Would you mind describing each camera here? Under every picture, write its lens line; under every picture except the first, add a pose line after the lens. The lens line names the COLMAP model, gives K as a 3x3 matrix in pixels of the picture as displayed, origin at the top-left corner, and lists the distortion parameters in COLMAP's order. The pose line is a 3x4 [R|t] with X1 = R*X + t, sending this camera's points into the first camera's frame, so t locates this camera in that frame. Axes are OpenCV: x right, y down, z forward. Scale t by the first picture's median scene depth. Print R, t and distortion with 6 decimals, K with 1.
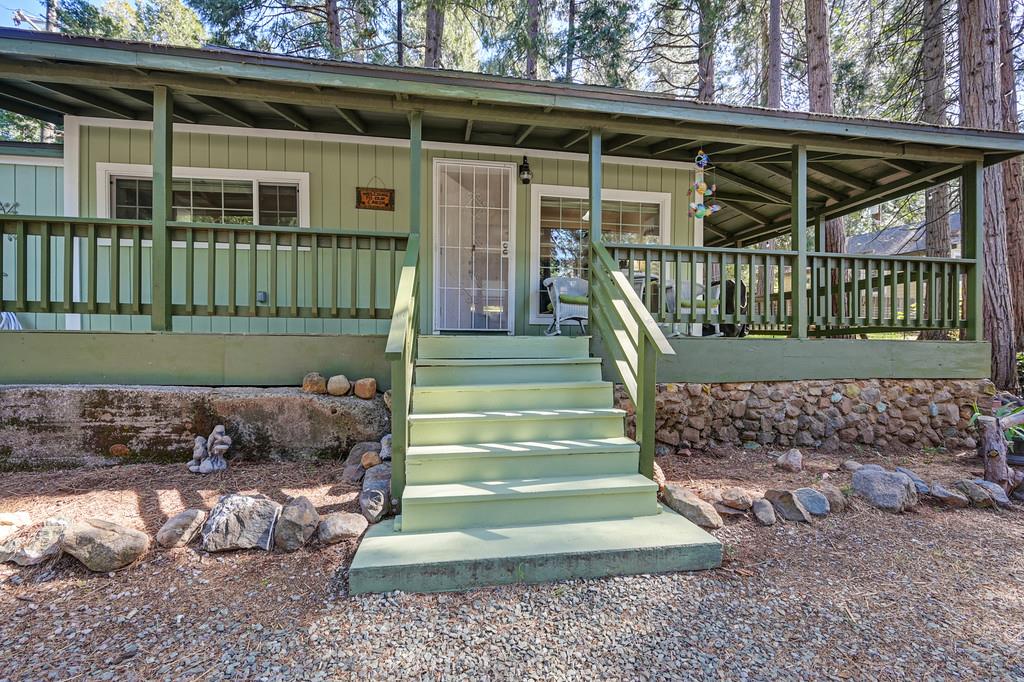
lens RADIAL K [[456.8, 0, 514.0], [0, 456.8, 338.7], [0, 0, 1]] dist [-0.004544, -0.000804]
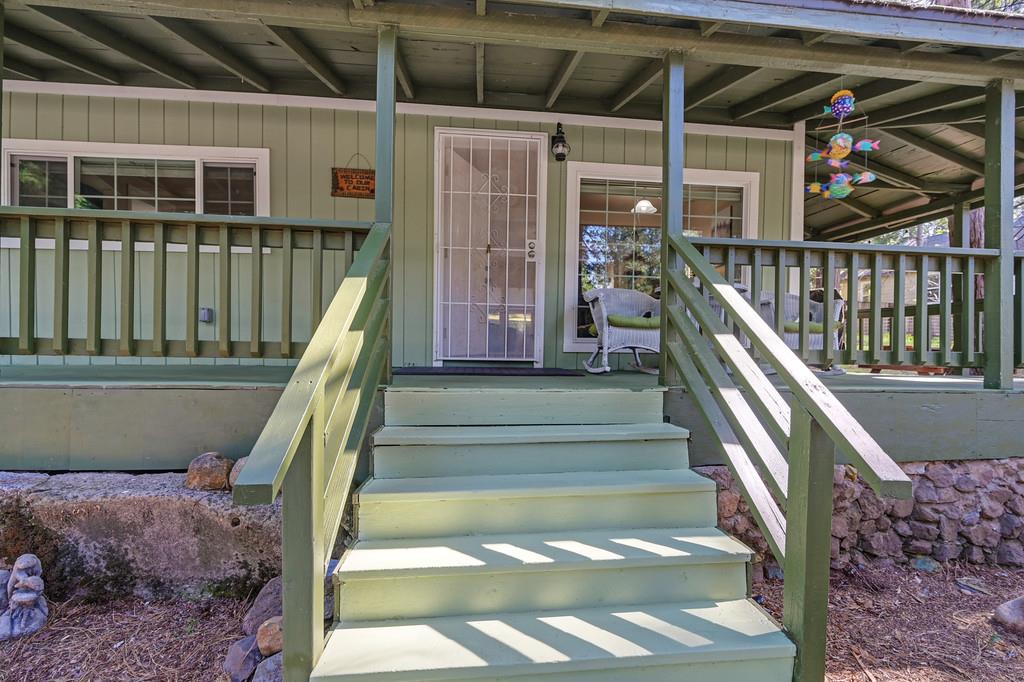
lens RADIAL K [[456.8, 0, 511.8], [0, 456.8, 344.5], [0, 0, 1]] dist [-0.004544, -0.000804]
pose [[0.997628, 0.008711, -0.068289, 0.001212], [-0.008447, 0.999956, 0.004156, -0.050995], [0.068323, -0.003569, 0.997657, 0.288665]]
